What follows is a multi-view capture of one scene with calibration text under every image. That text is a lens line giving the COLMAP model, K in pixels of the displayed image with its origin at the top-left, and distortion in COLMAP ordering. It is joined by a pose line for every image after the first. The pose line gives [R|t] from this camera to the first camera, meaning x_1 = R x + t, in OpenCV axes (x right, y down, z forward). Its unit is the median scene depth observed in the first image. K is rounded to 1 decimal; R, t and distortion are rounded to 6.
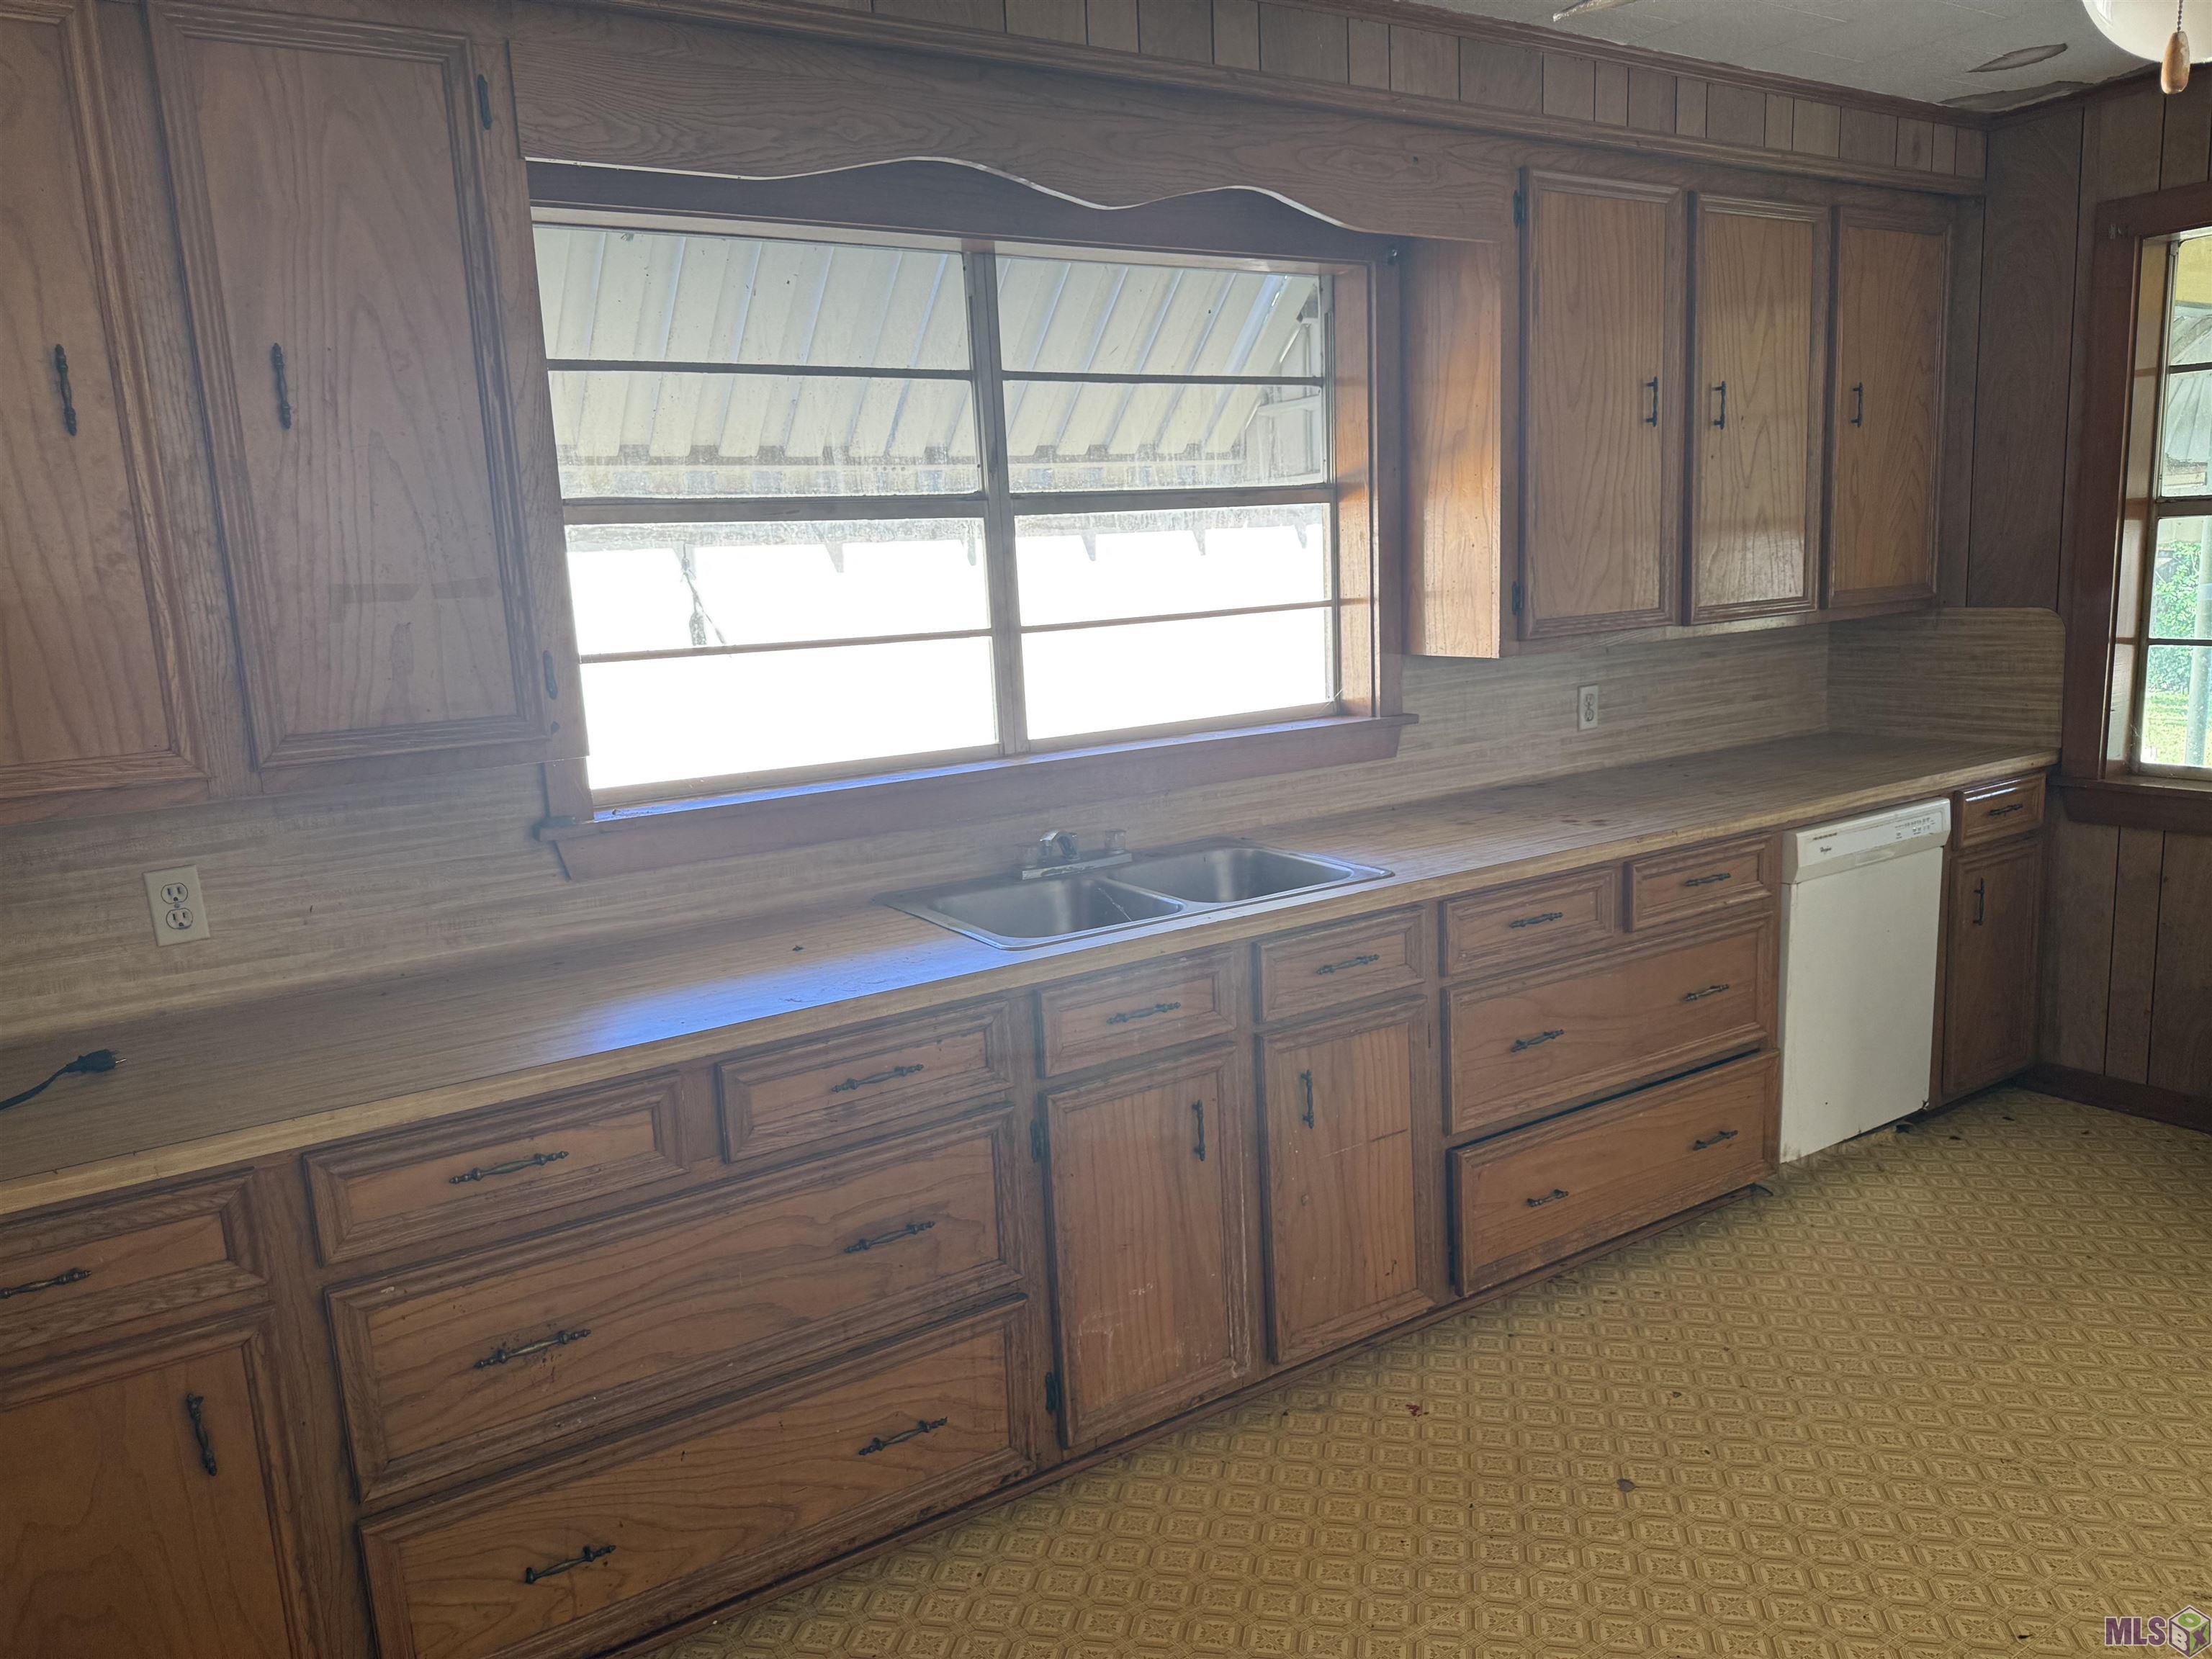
lens RADIAL K [[1556.3, 0, 1104.1], [0, 1556.3, 839.9], [0, 0, 1]] dist [0.054862, -0.070175]
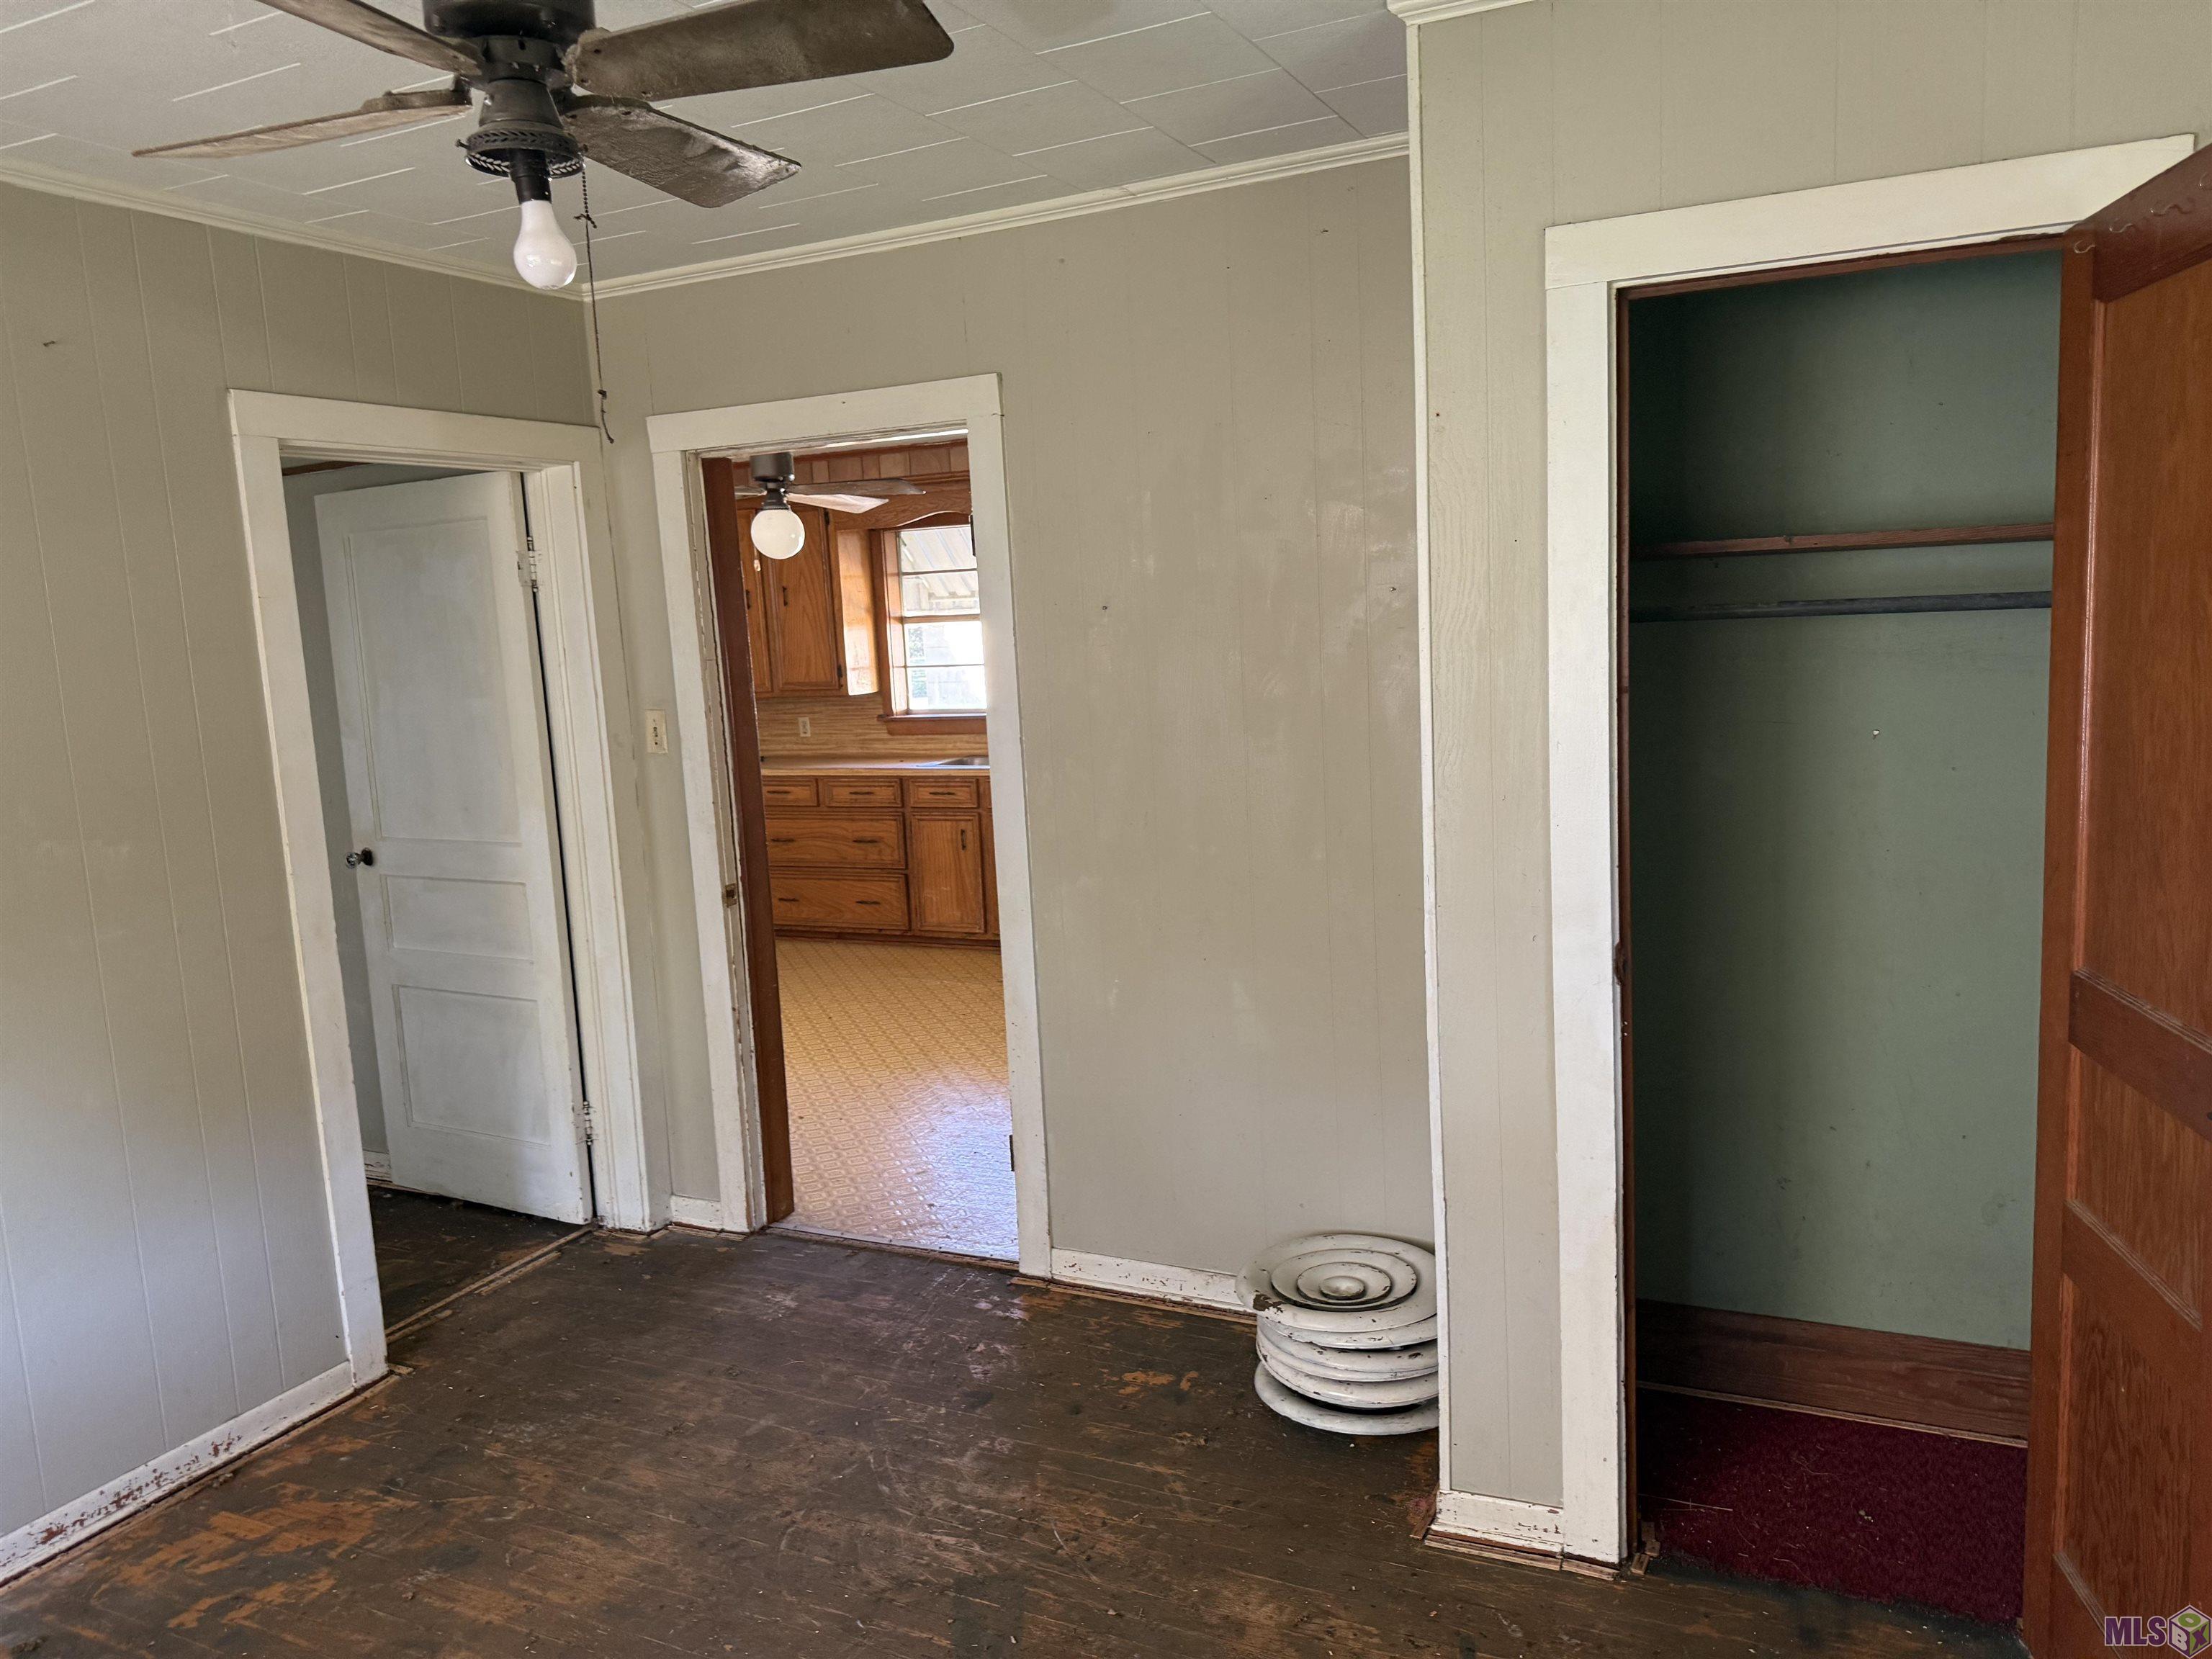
lens RADIAL K [[1556.3, 0, 1128.7], [0, 1556.3, 867.2], [0, 0, 1]] dist [0.054862, -0.070175]
pose [[0.528478, 0.160784, -0.833582, 2.235889], [-0.132008, 0.985522, 0.106400, -0.095558], [0.838621, 0.053809, 0.542052, -0.264361]]
